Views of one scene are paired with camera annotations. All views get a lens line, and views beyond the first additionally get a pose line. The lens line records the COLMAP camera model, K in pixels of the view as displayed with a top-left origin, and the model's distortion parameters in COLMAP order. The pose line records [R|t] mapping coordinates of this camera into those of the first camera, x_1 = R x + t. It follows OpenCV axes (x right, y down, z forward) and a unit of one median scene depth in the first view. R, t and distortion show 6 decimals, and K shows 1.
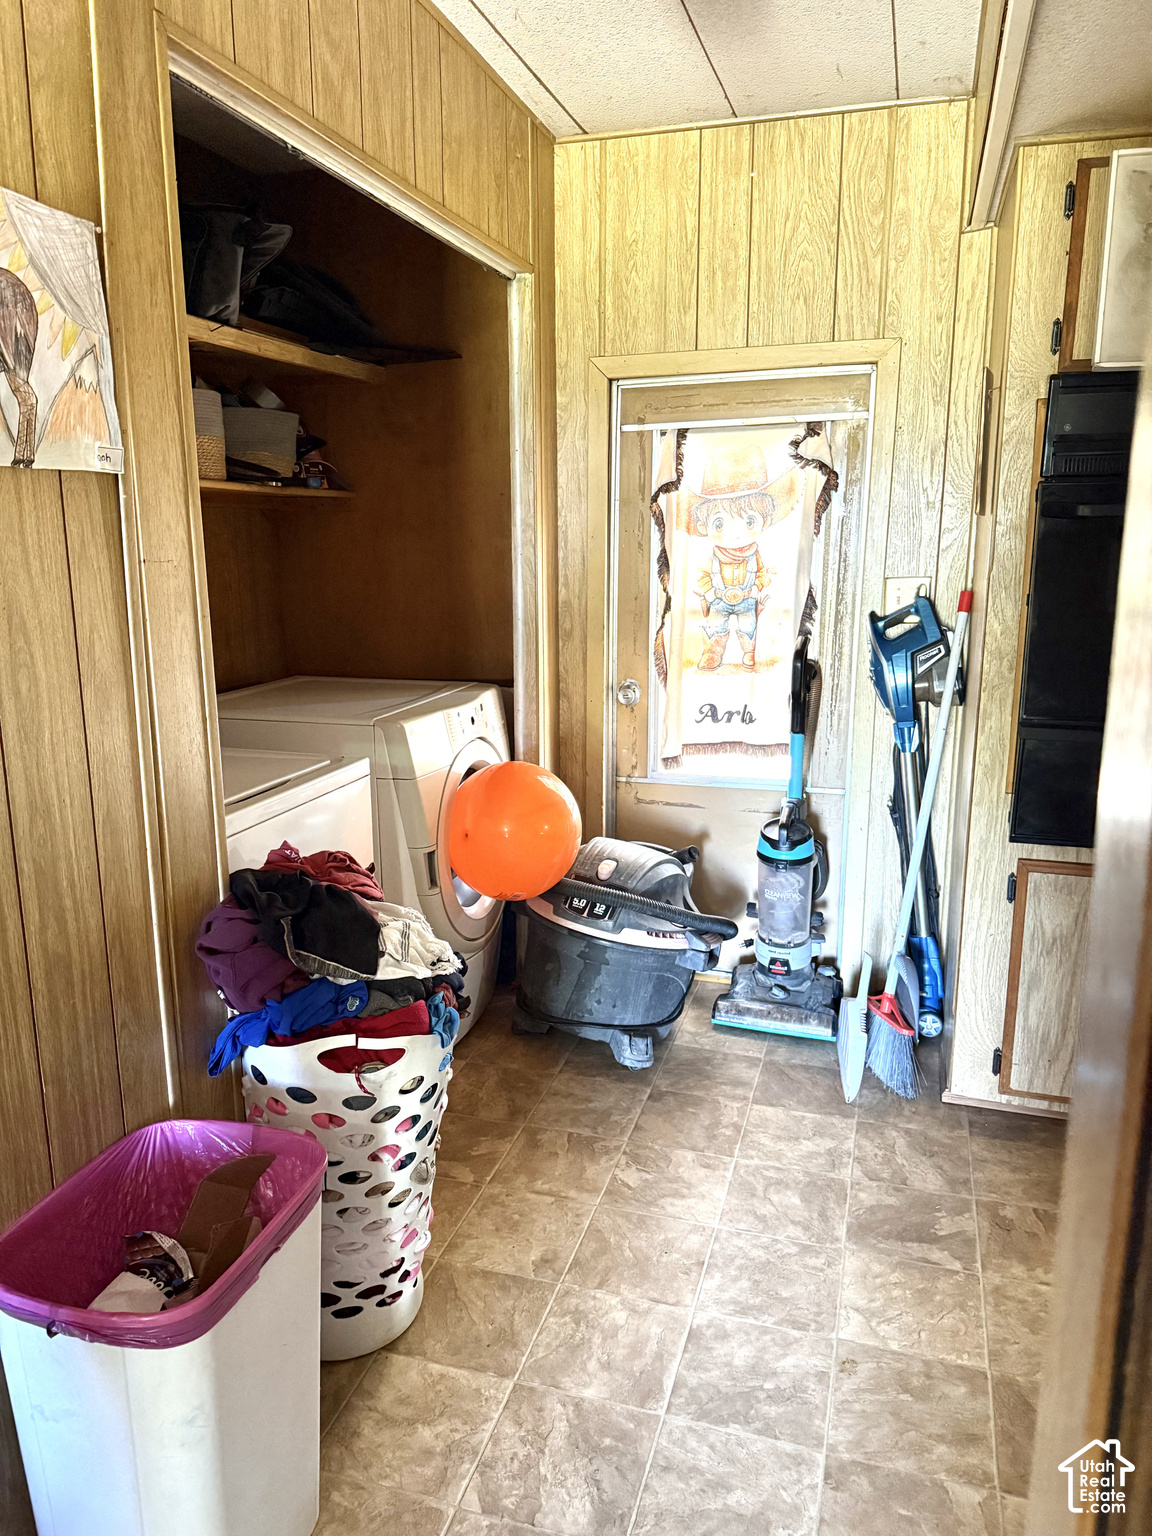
lens RADIAL K [[1087.4, 0, 548.2], [0, 1087.4, 765.1], [0, 0, 1]] dist [0.032957, -0.035115]
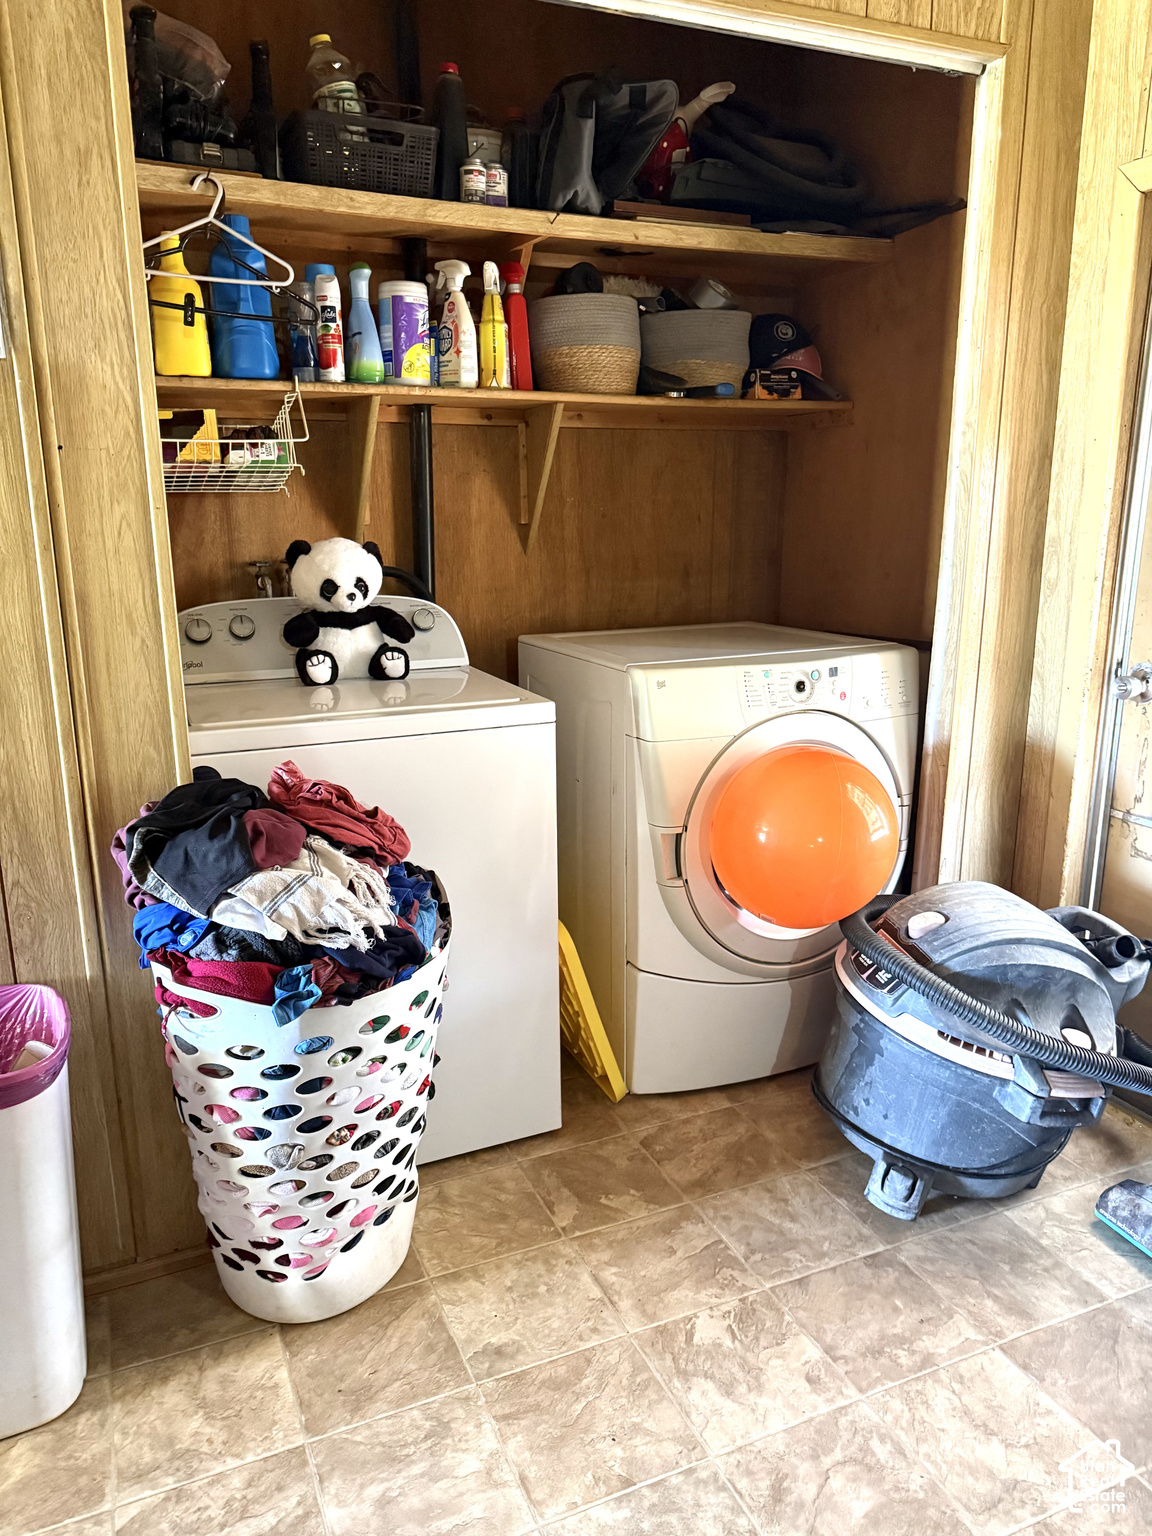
lens RADIAL K [[1087.4, 0, 564.0], [0, 1087.4, 769.0], [0, 0, 1]] dist [0.032957, -0.035115]
pose [[0.657918, 0.181403, -0.730915, 0.402762], [-0.155761, 0.982347, 0.103600, -0.038638], [0.736806, 0.045688, 0.674559, 0.364474]]
